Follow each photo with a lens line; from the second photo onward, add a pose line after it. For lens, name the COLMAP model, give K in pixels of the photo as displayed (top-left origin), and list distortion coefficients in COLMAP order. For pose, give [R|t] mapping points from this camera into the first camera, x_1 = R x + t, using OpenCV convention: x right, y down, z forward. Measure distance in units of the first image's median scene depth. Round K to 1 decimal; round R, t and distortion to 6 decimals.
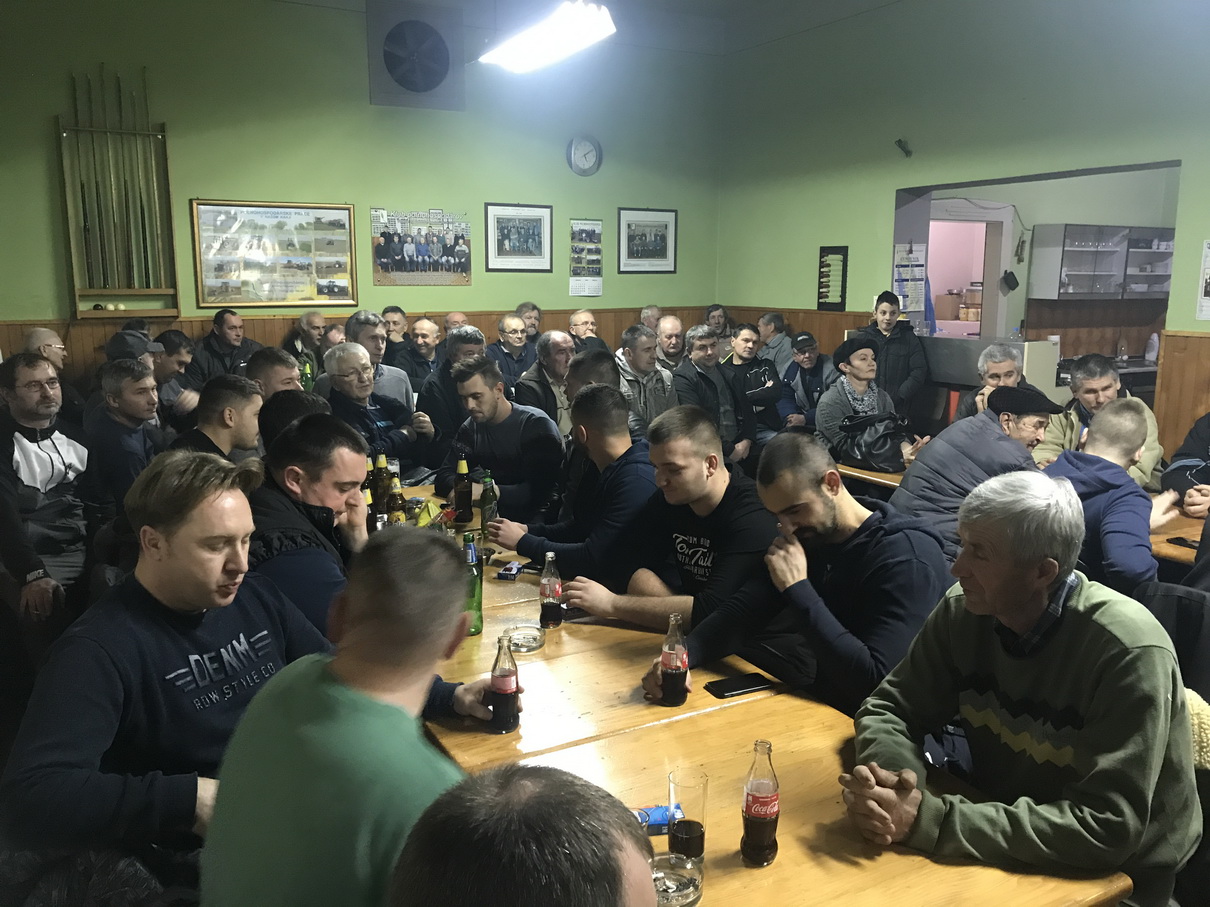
lens RADIAL K [[999.1, 0, 611.2], [0, 999.1, 449.3], [0, 0, 1]] dist [0.003167, 0.013569]
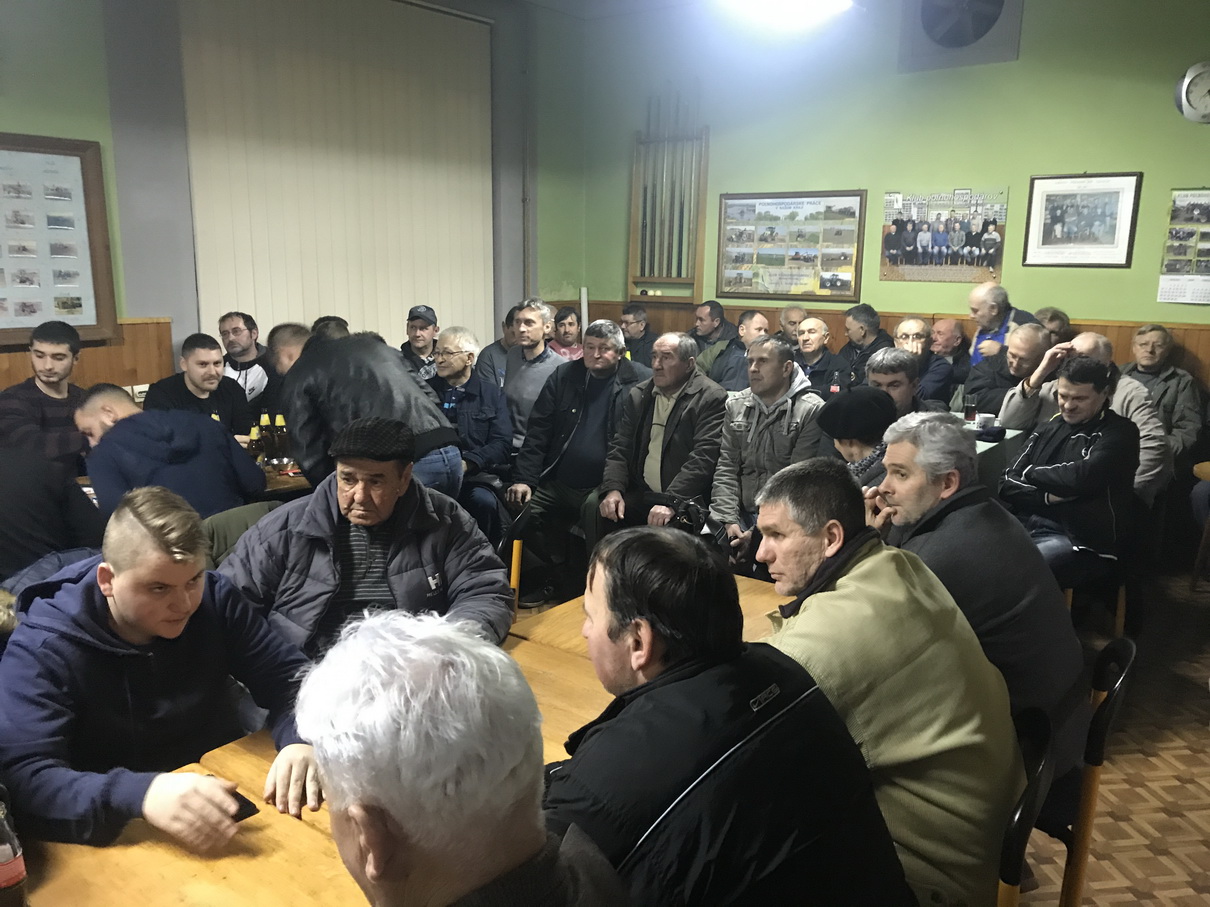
lens RADIAL K [[999.1, 0, 604.0], [0, 999.1, 456.2], [0, 0, 1]] dist [0.003167, 0.013569]
pose [[0.406935, 0.177476, -0.896050, 0.479273], [-0.171600, 0.978332, 0.115842, -0.070625], [0.897194, 0.106622, 0.428572, 0.409981]]
